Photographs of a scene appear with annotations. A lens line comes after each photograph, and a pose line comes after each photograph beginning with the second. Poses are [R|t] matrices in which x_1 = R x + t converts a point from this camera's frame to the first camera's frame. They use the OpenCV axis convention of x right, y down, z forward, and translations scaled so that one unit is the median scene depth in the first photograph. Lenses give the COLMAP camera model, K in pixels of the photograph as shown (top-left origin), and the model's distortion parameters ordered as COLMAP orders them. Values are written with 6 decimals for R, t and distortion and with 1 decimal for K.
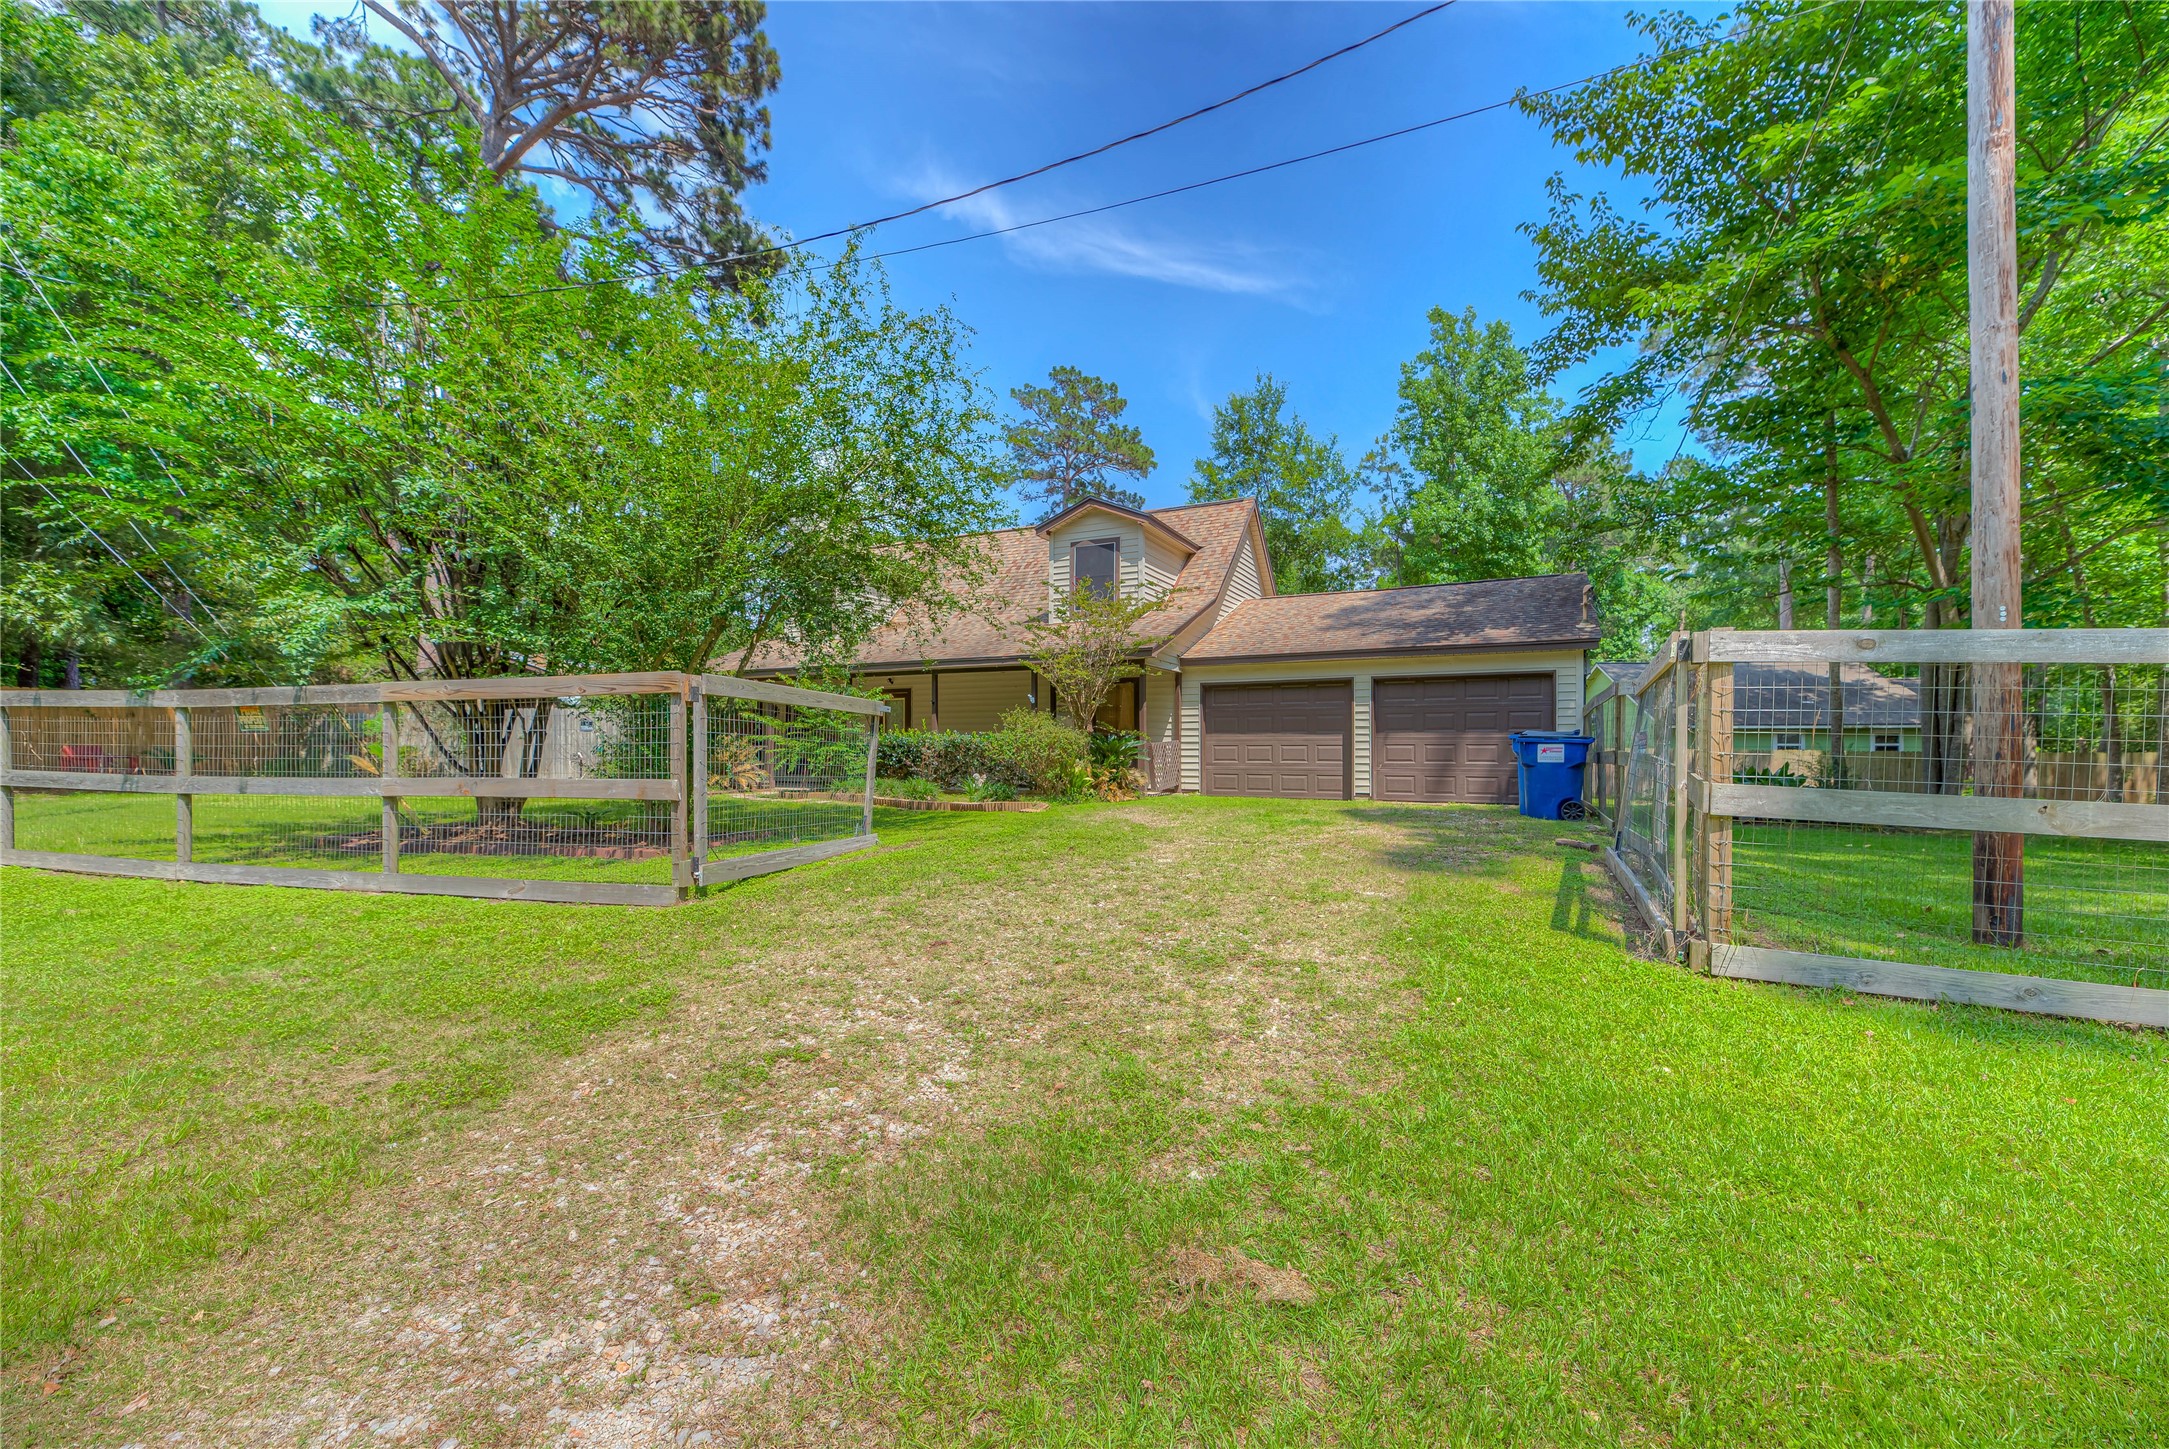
lens RADIAL K [[898.9, 0, 1093.9], [0, 898.9, 753.8], [0, 0, 1]] dist [0.000394, -0.000030]
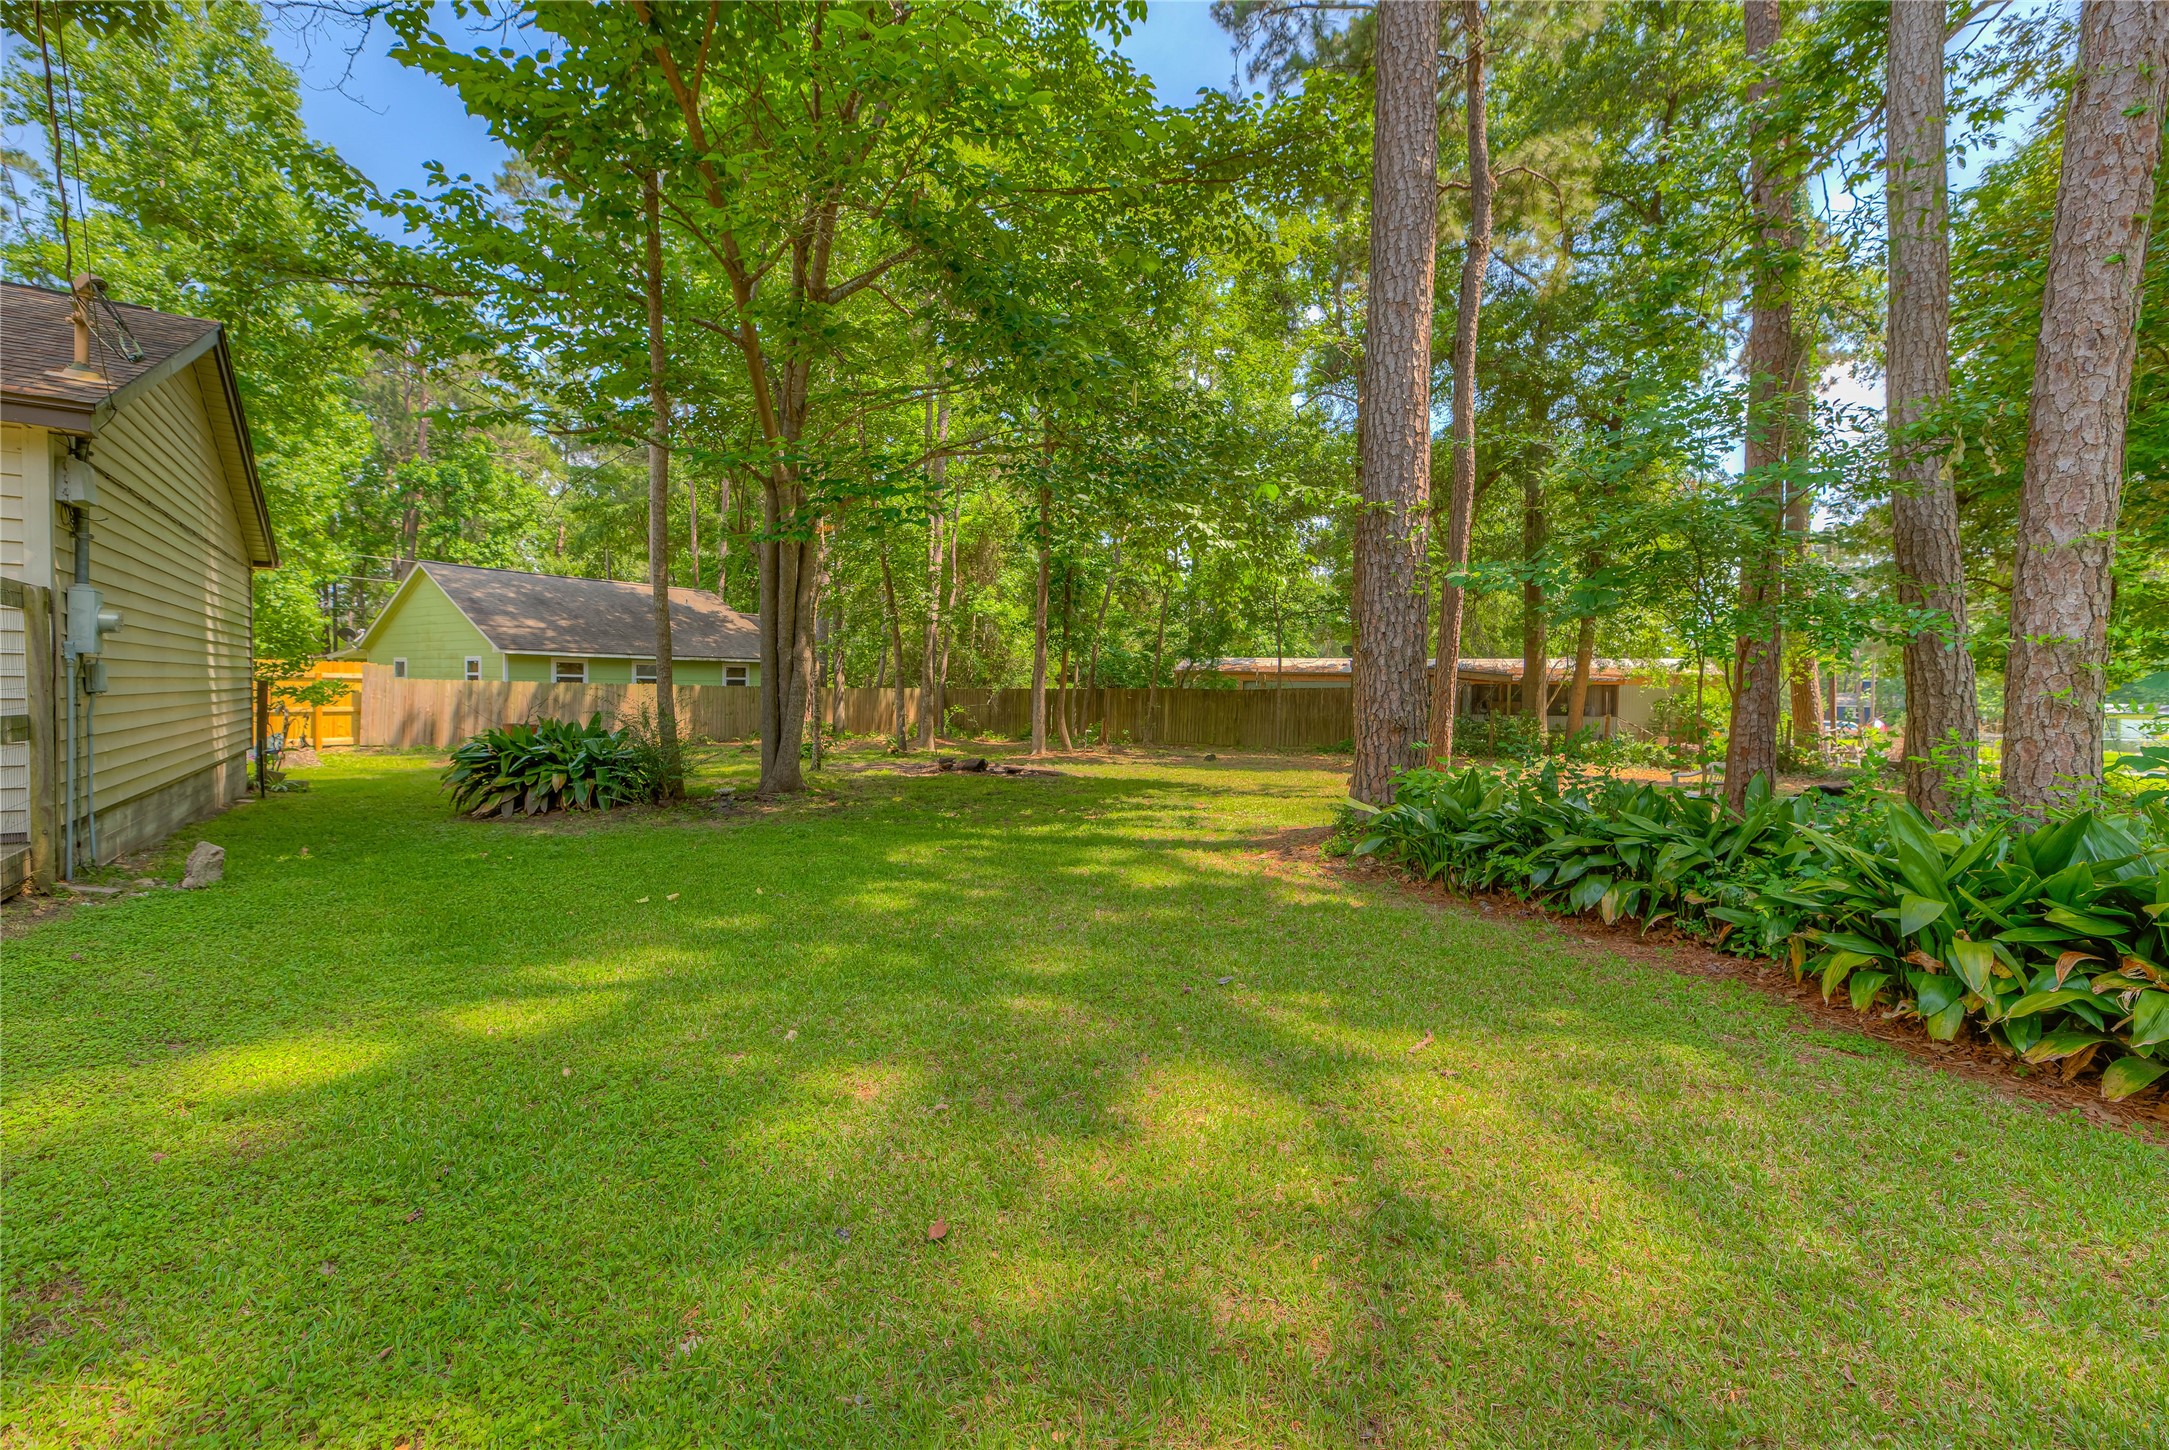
lens RADIAL K [[896.8, 0, 1049.2], [0, 896.8, 686.7], [0, 0, 1]] dist [0.000531, 0.000006]
pose [[0.488581, 0.002986, 0.872514, 0.225963], [-0.013376, 0.999902, 0.004068, -0.011377], [-0.872416, -0.013658, 0.488573, 0.258820]]
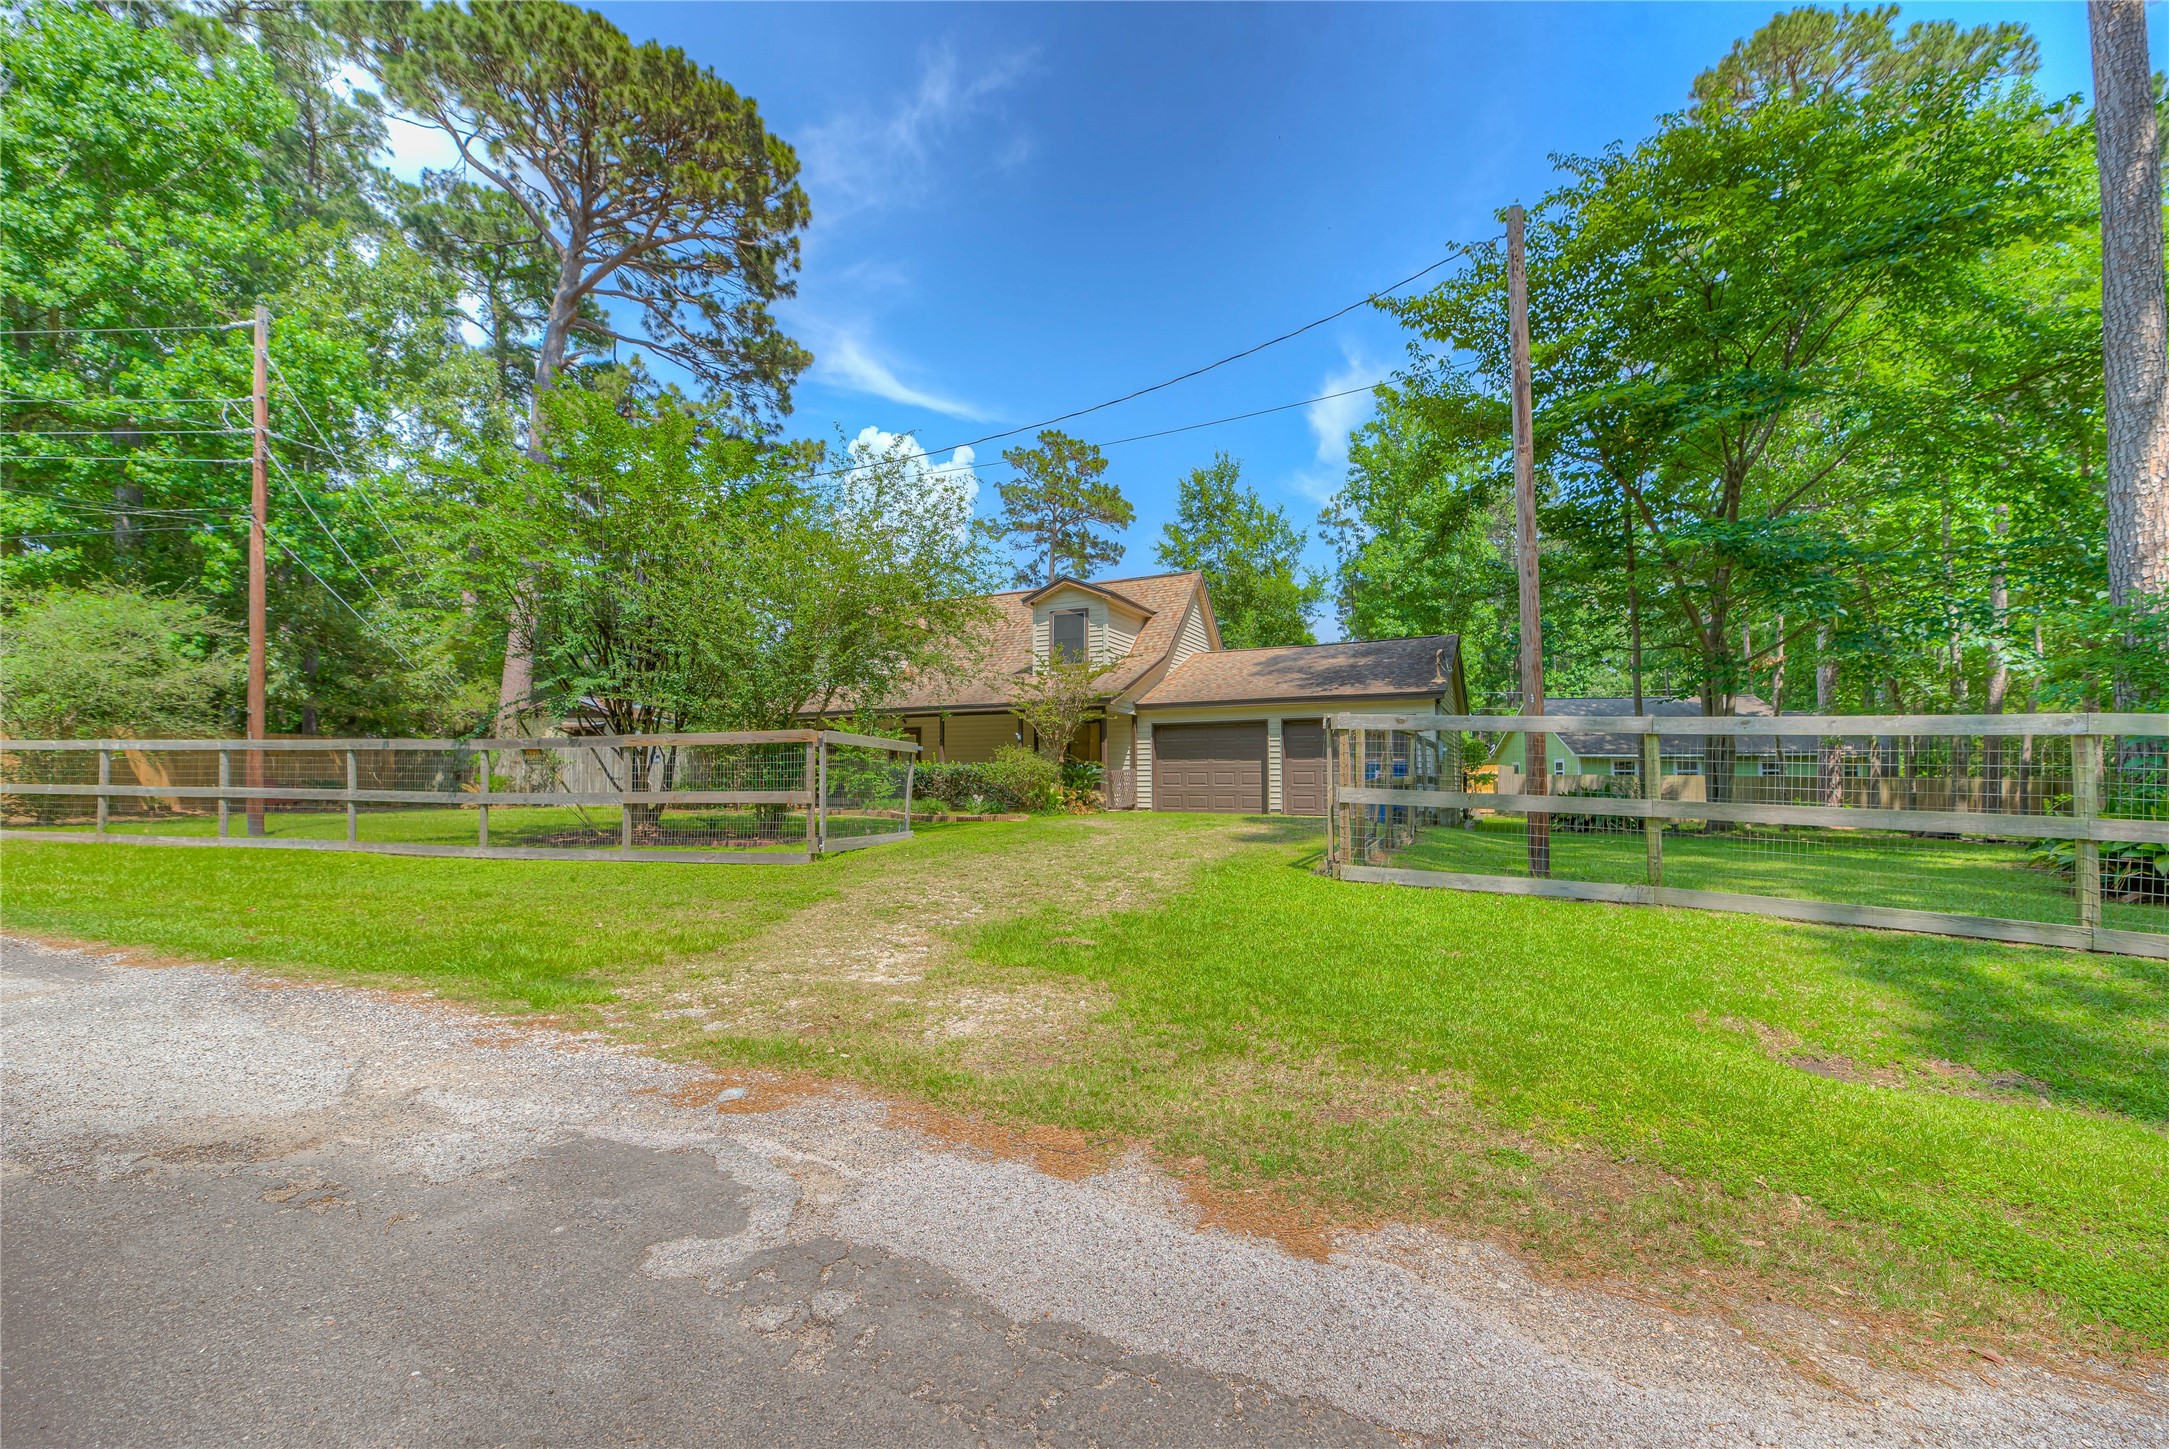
lens RADIAL K [[910.9, 0, 1079.8], [0, 910.9, 737.4], [0, 0, 1]] dist [0.001663, 0.000096]
pose [[0.999963, -0.004174, -0.007513, 0.016112], [0.003788, 0.998711, -0.050618, 0.003463], [0.007714, 0.050588, 0.998690, -0.171261]]
